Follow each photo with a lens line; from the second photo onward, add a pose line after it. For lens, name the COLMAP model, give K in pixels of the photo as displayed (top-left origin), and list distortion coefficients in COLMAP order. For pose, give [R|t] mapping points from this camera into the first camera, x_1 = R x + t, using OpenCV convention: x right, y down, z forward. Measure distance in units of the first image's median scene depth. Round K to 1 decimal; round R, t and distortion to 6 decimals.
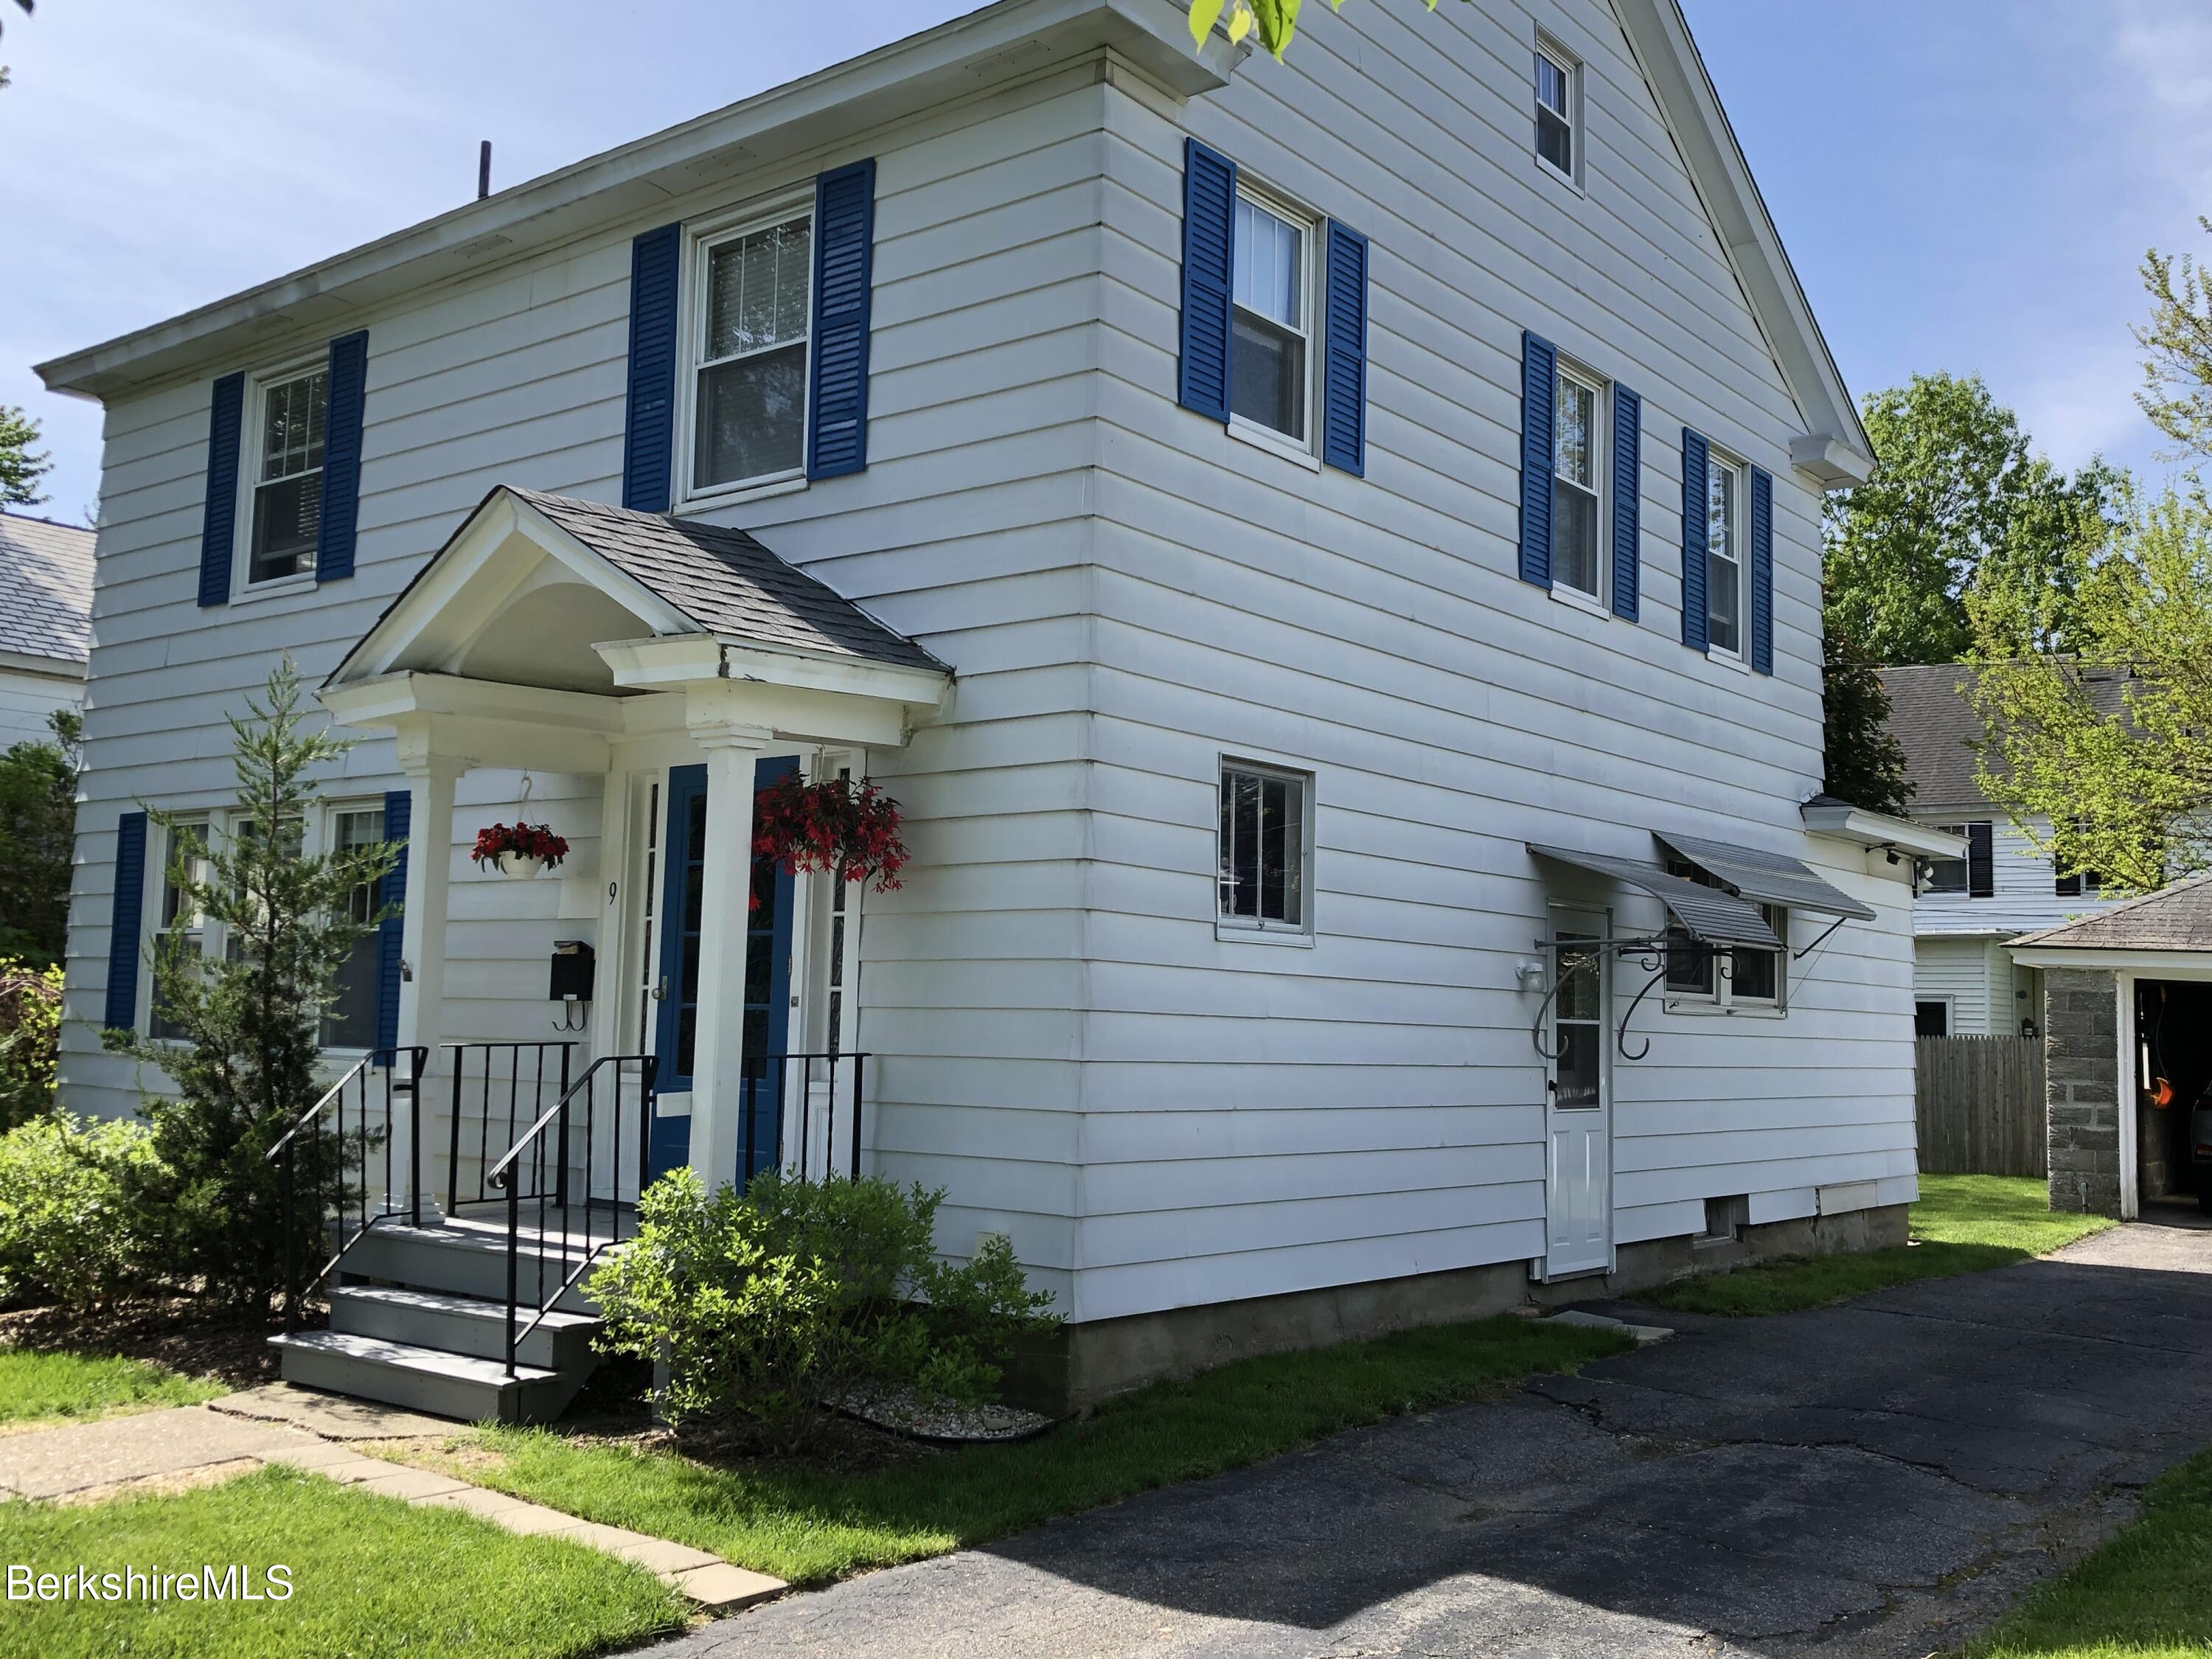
lens RADIAL K [[2113.6, 0, 1102.4], [0, 2113.6, 829.8], [0, 0, 1]] dist [0.007124, -0.005700]
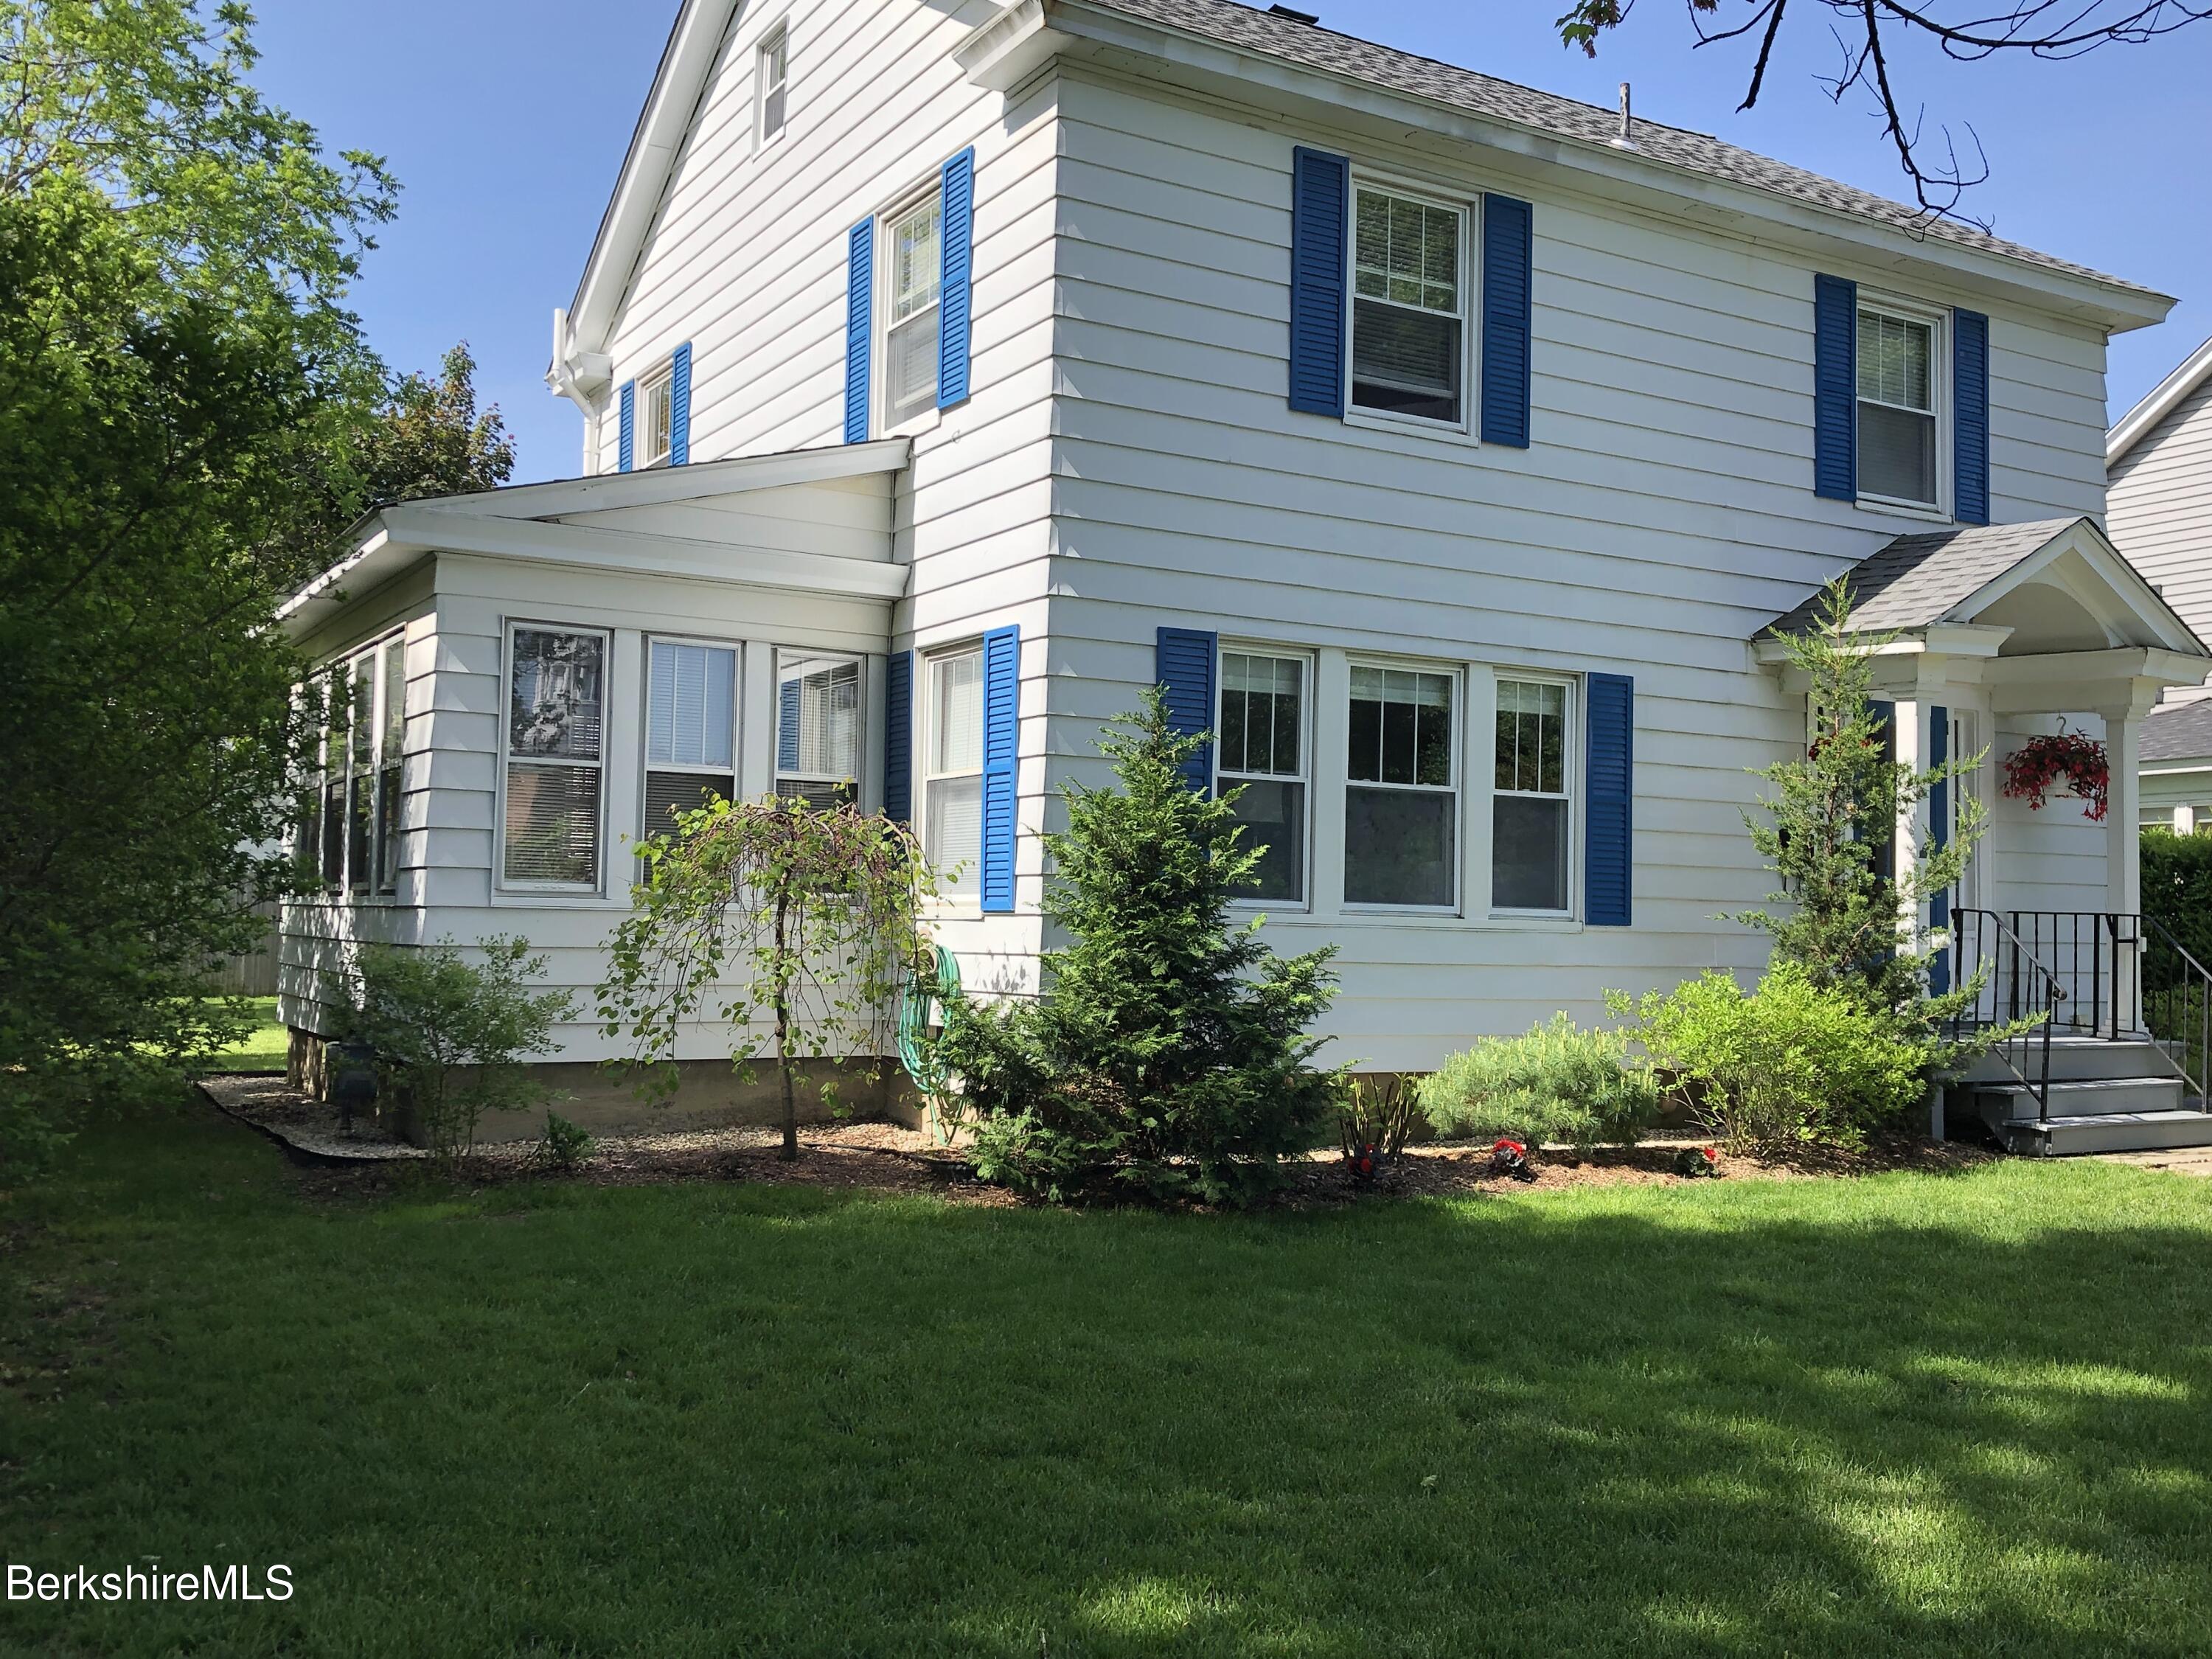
lens RADIAL K [[2113.6, 0, 1102.4], [0, 2113.6, 829.8], [0, 0, 1]] dist [0.007124, -0.005700]
pose [[0.361974, 0.021258, 0.931946, -1.355469], [-0.103785, 0.994444, 0.017627, 0.064433], [-0.926393, -0.103102, 0.362169, 0.791077]]
